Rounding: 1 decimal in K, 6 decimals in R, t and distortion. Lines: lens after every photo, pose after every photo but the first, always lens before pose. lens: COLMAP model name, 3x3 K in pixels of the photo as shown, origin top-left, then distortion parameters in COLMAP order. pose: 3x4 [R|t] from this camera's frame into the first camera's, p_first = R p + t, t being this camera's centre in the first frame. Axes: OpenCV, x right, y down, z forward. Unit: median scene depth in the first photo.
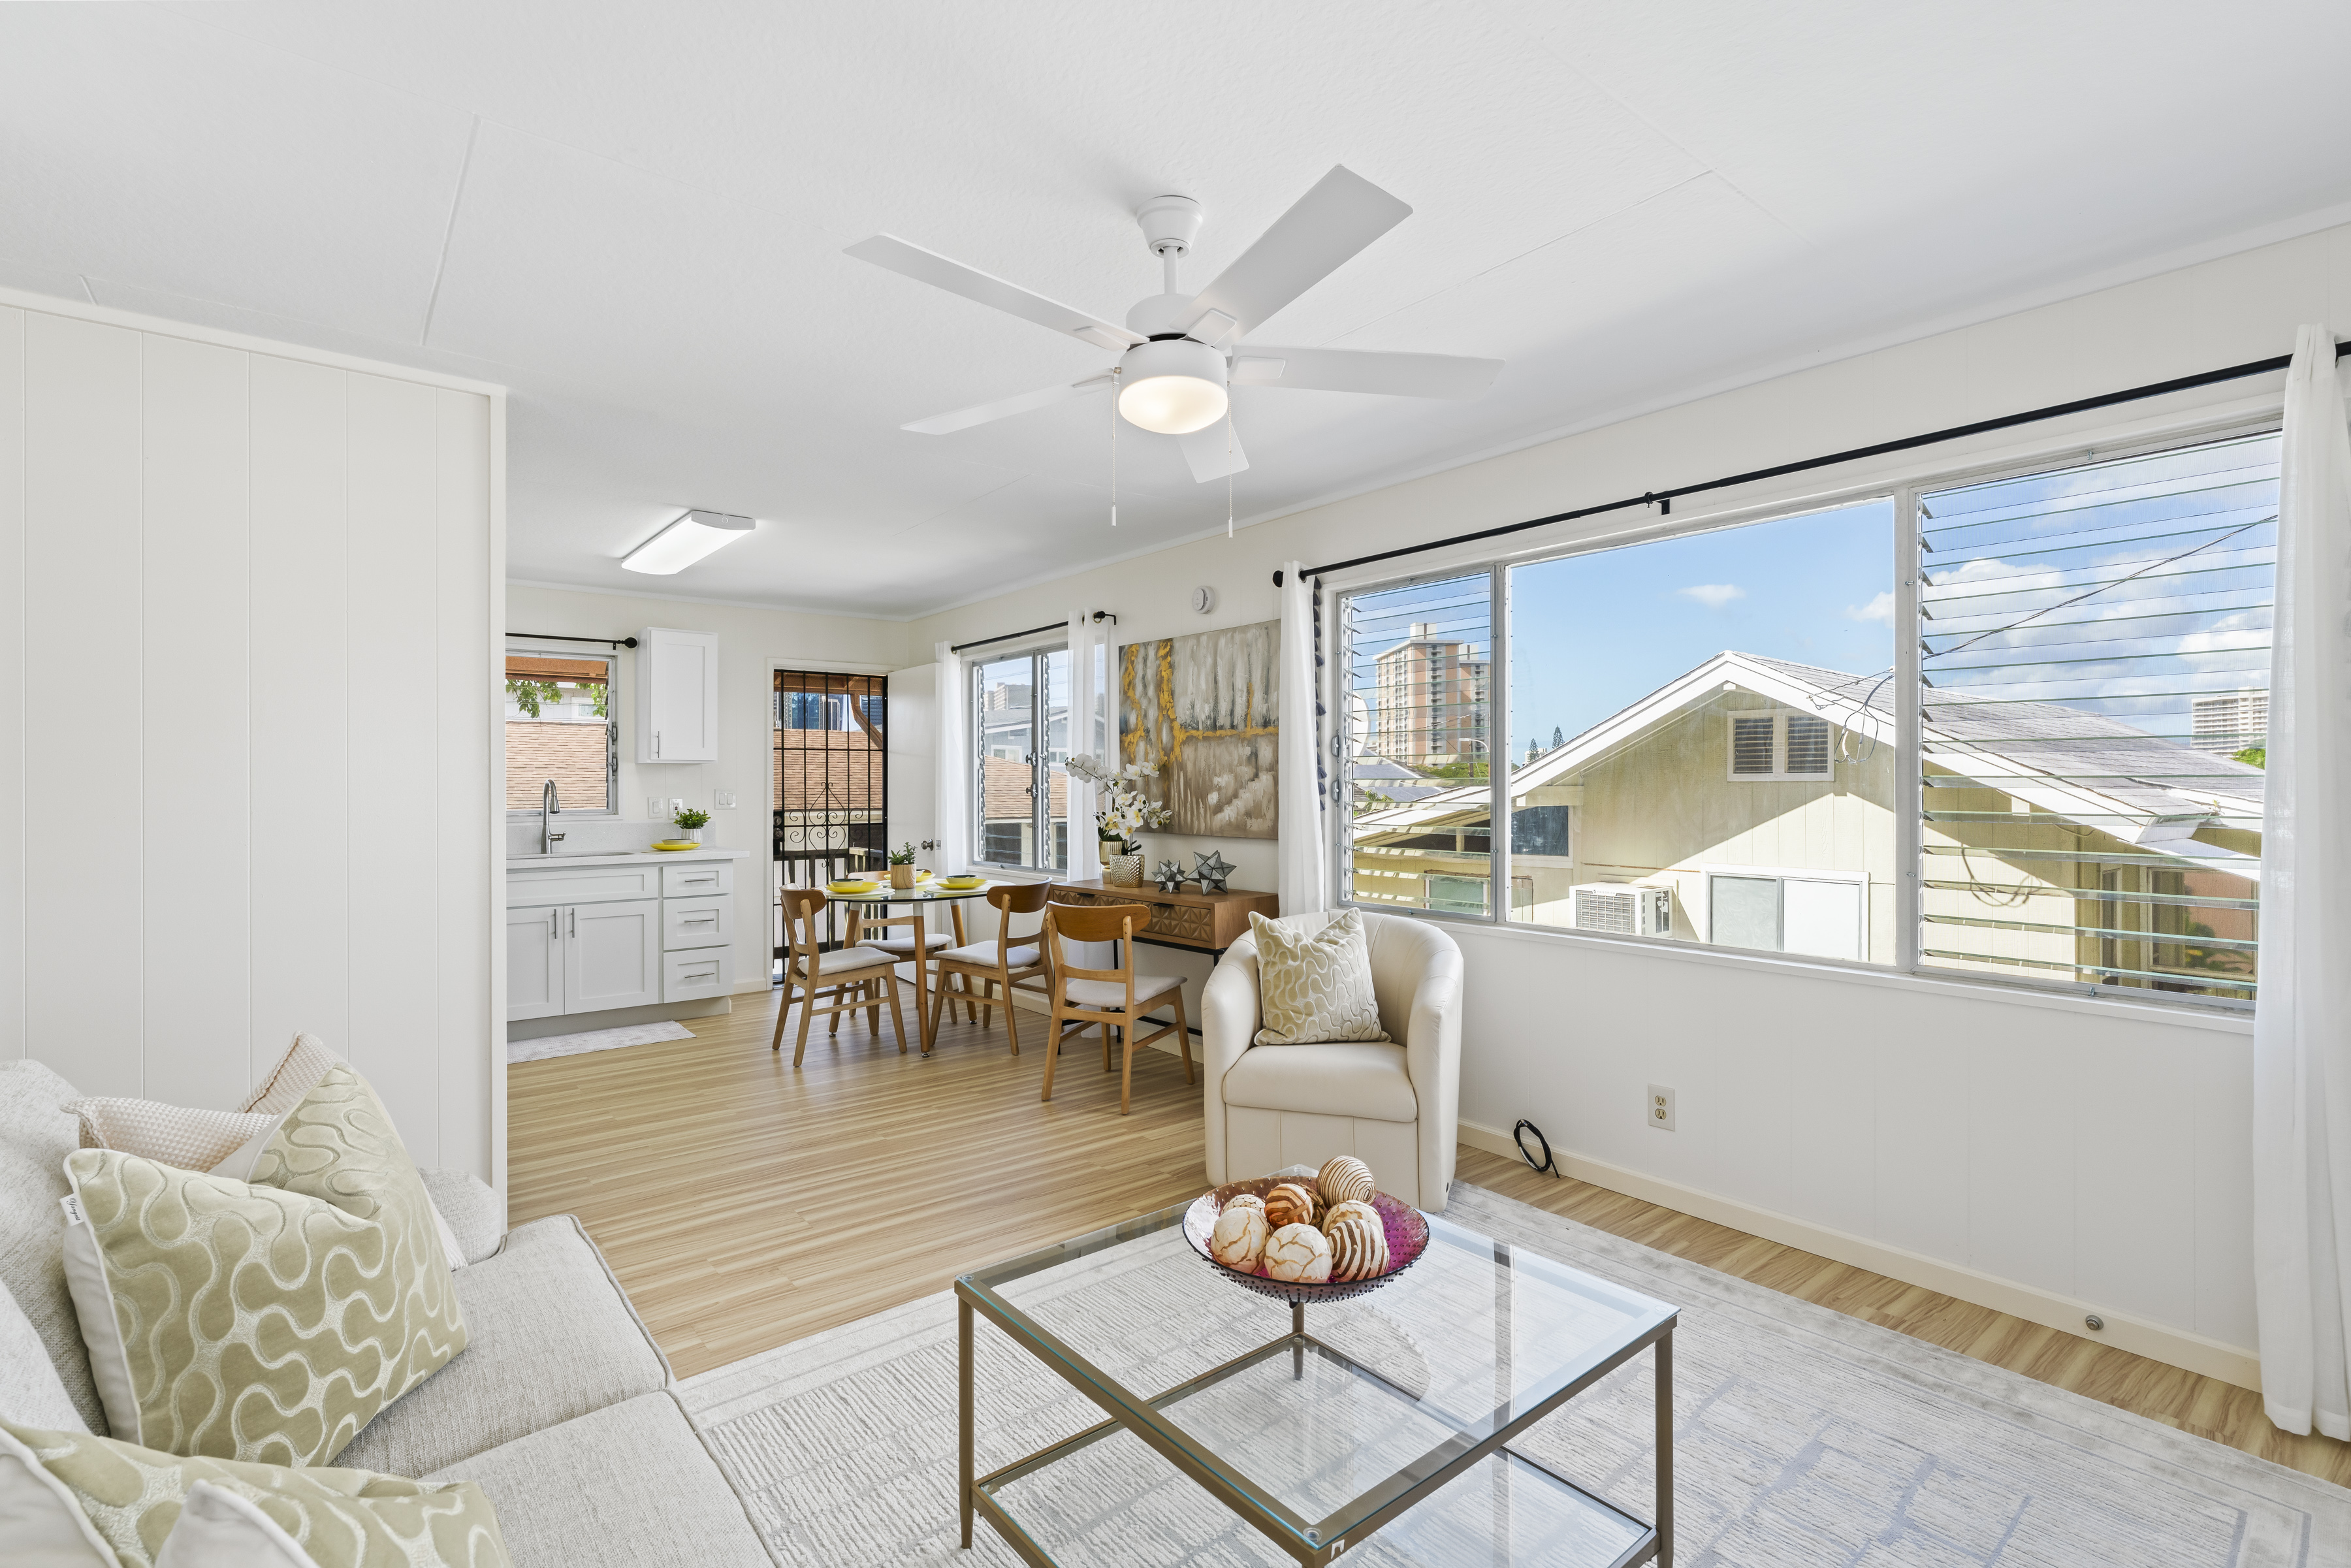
lens RADIAL K [[1064.9, 0, 1177.7], [0, 1064.9, 789.6], [0, 0, 1]] dist [-0.000395, -0.000026]
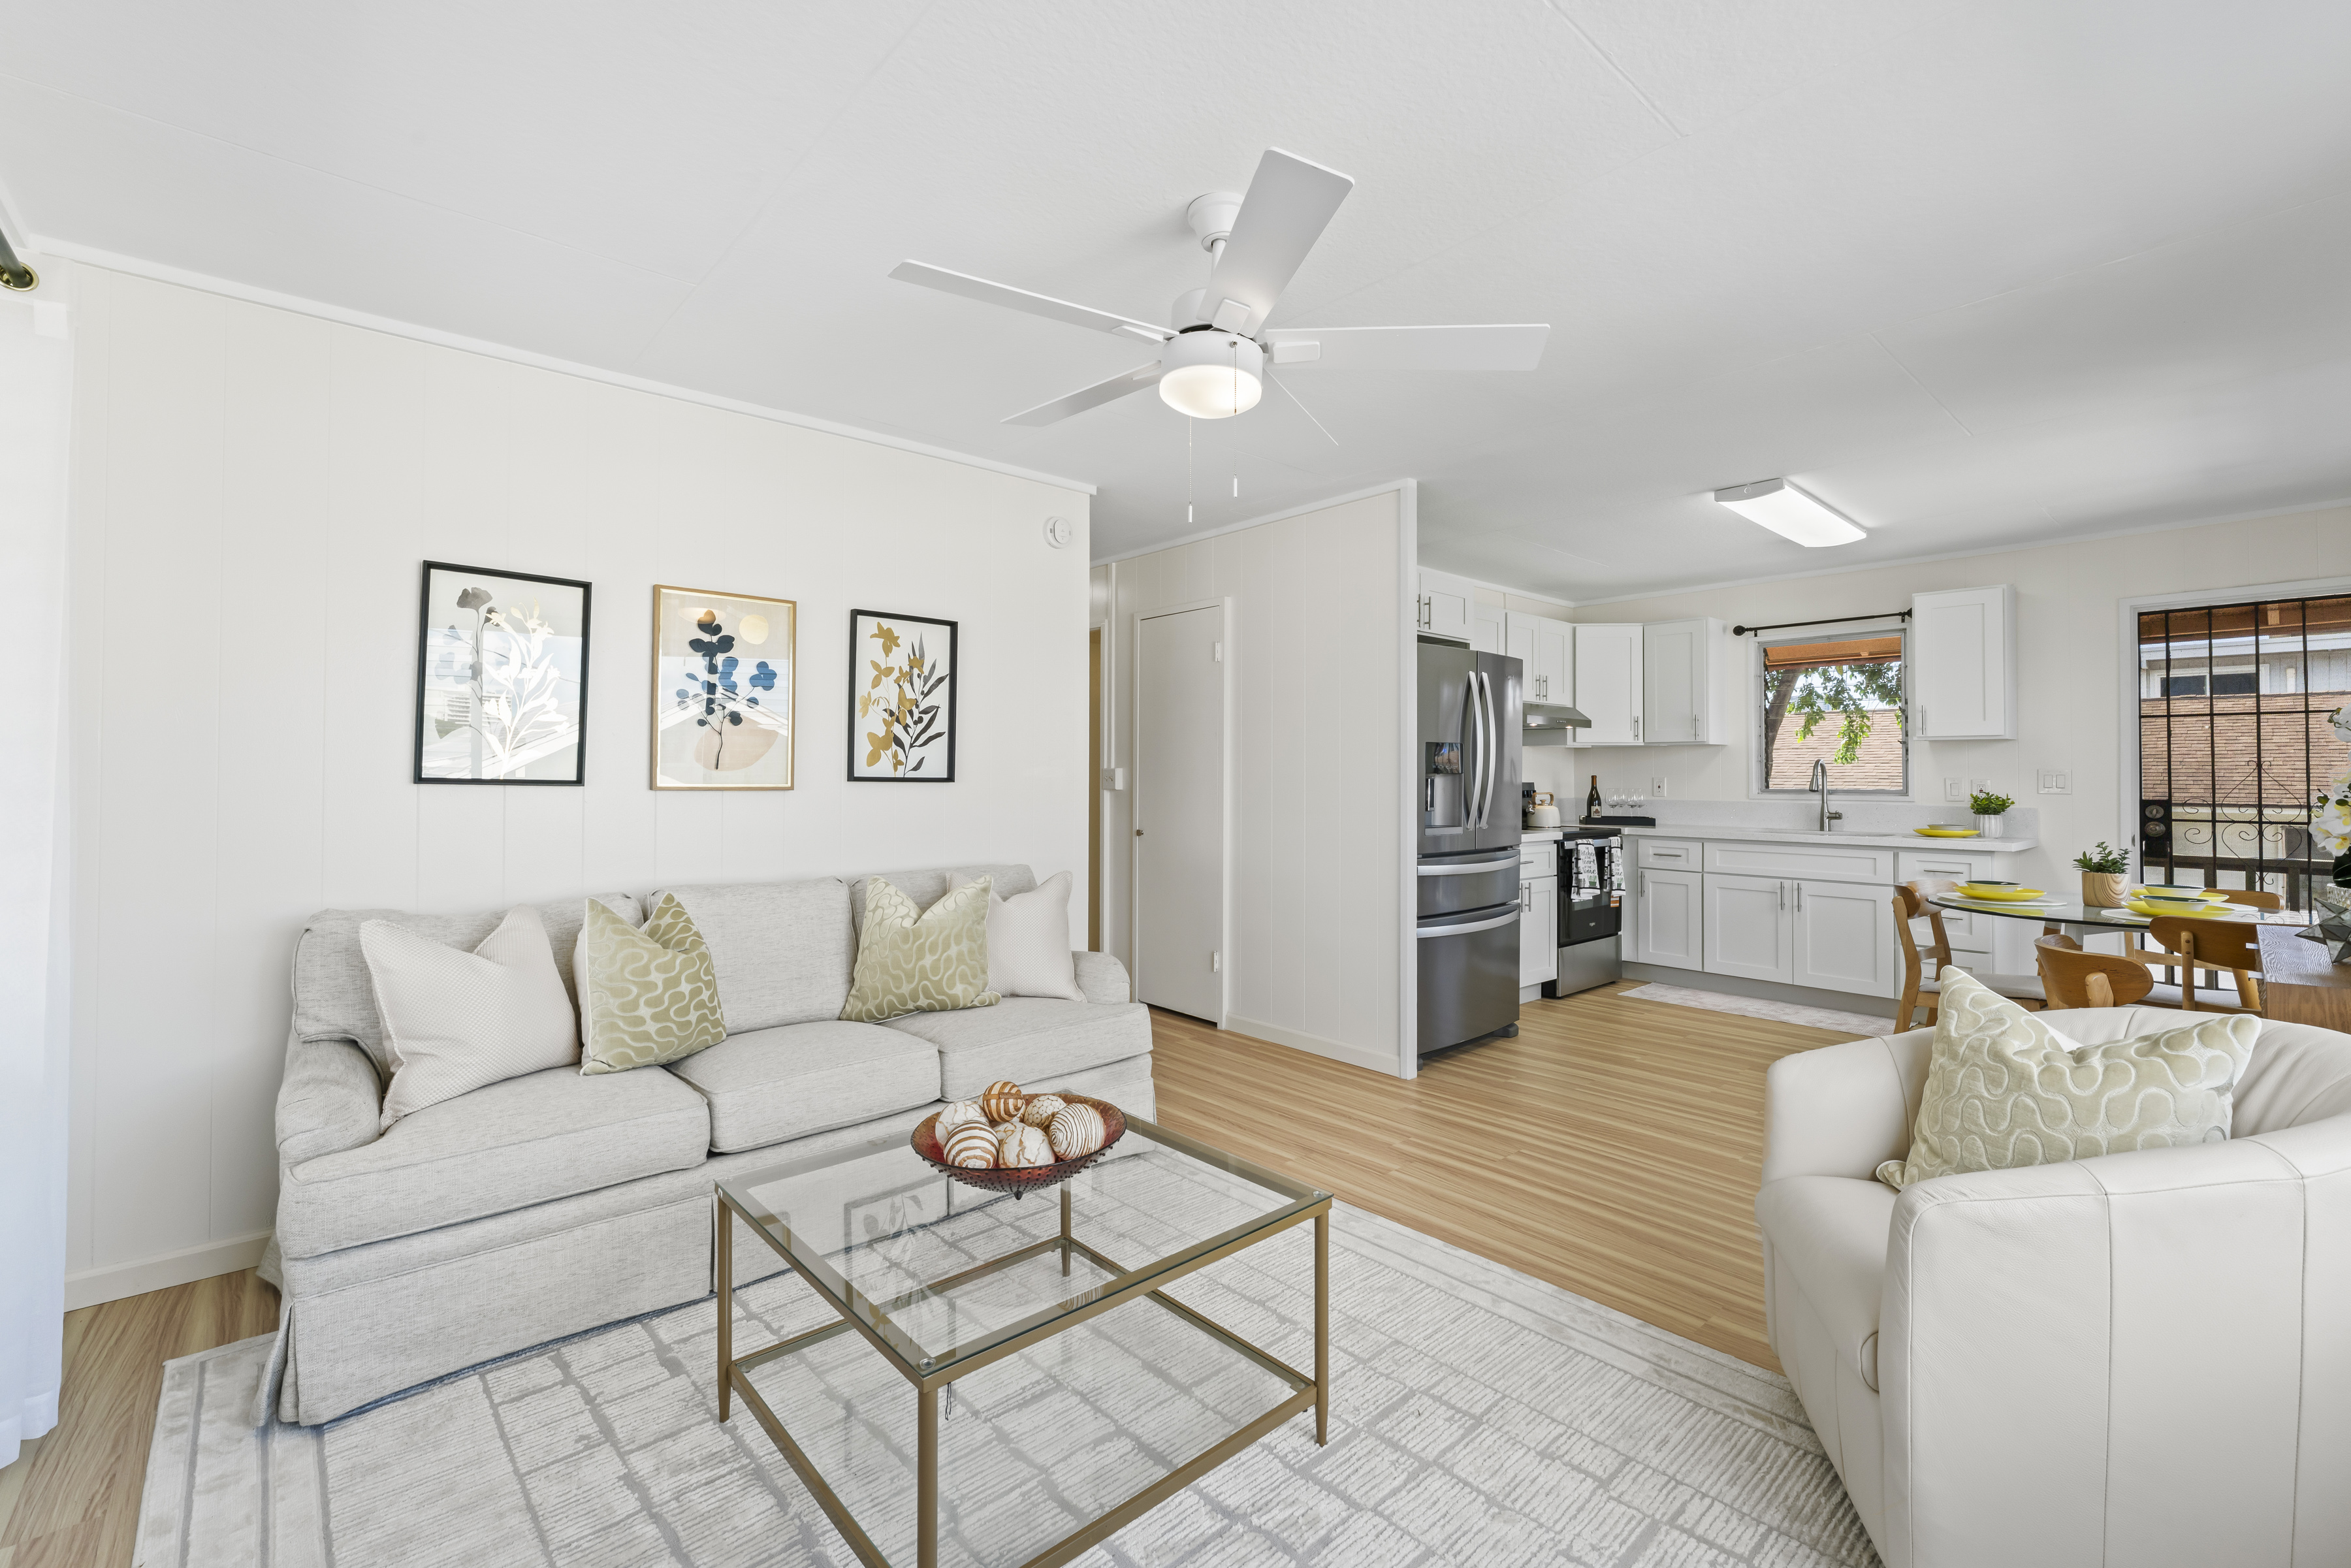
lens RADIAL K [[1002.4, 0, 1163.7], [0, 1002.4, 761.0], [0, 0, 1]] dist [-0.007956, 0.000982]
pose [[0.041013, -0.007918, -0.999127, 0.504341], [-0.007977, 0.999934, -0.008252, 0.007379], [0.999127, 0.008308, 0.040947, 0.457007]]
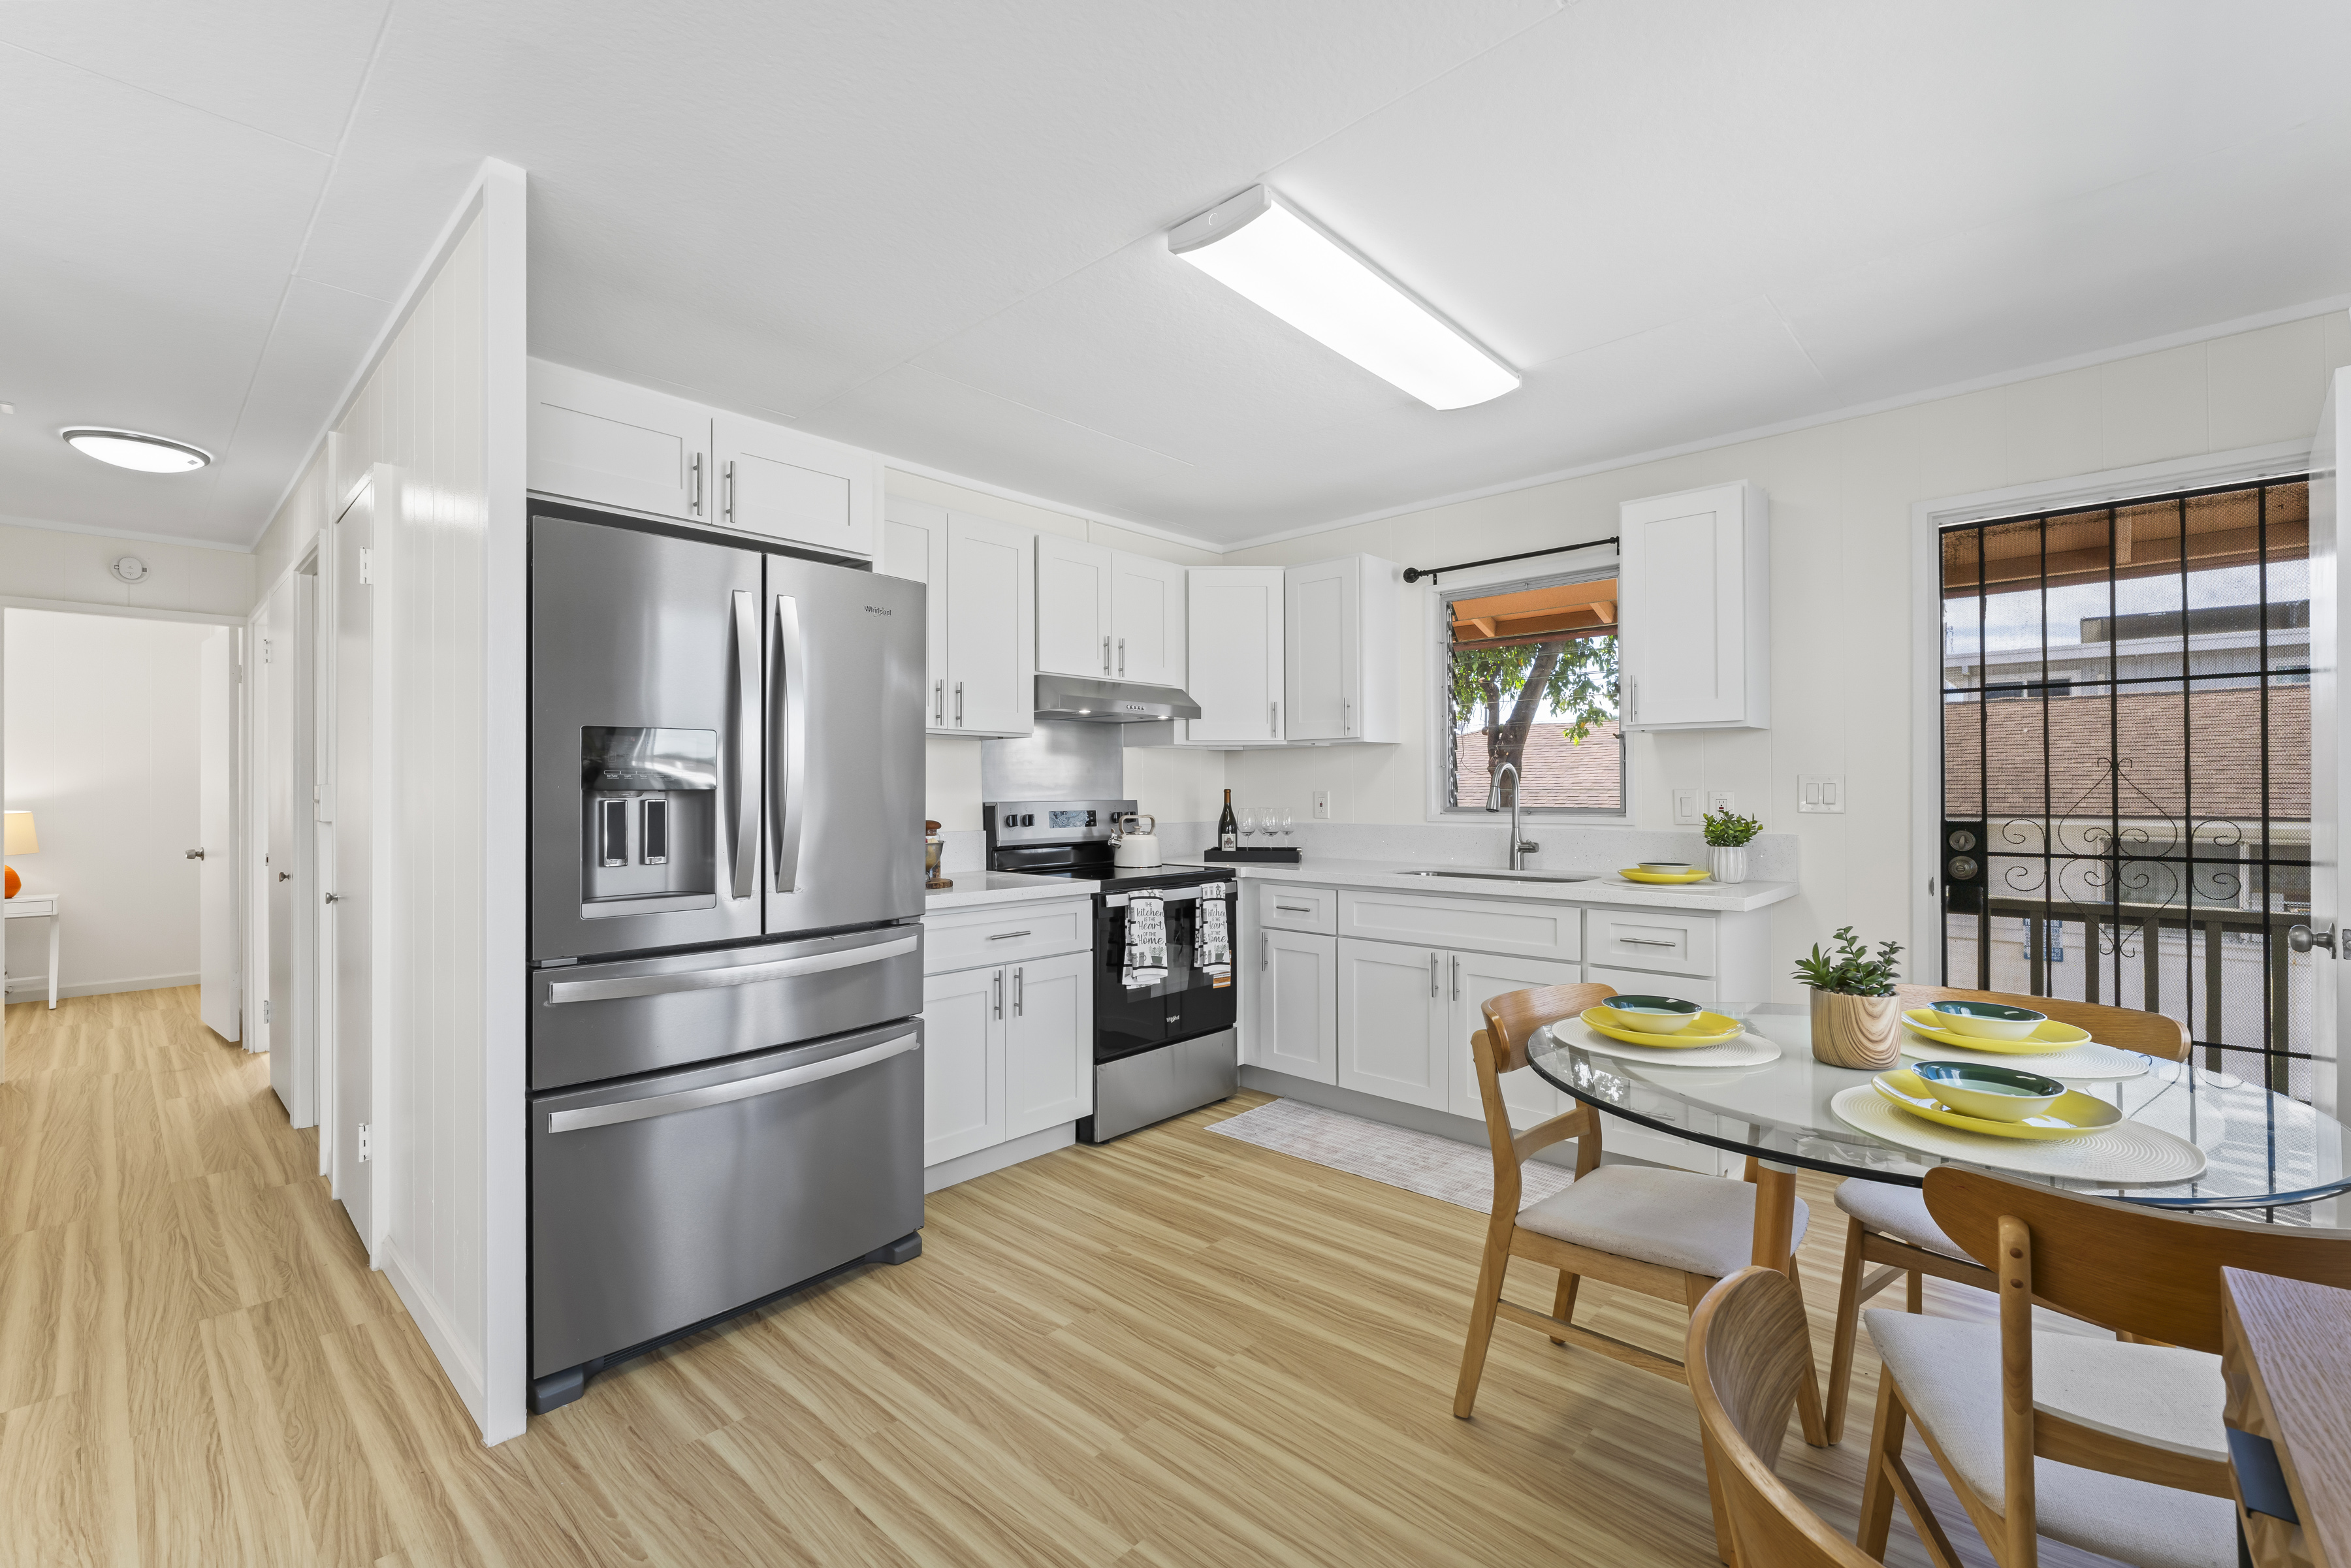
lens RADIAL K [[1002.4, 0, 1177.9], [0, 1002.4, 786.8], [0, 0, 1]] dist [-0.007956, 0.000982]
pose [[0.147926, 0.003063, -0.988994, 0.028592], [-0.000263, 0.999995, 0.003058, 0.005974], [0.988998, -0.000192, 0.147926, 0.984203]]
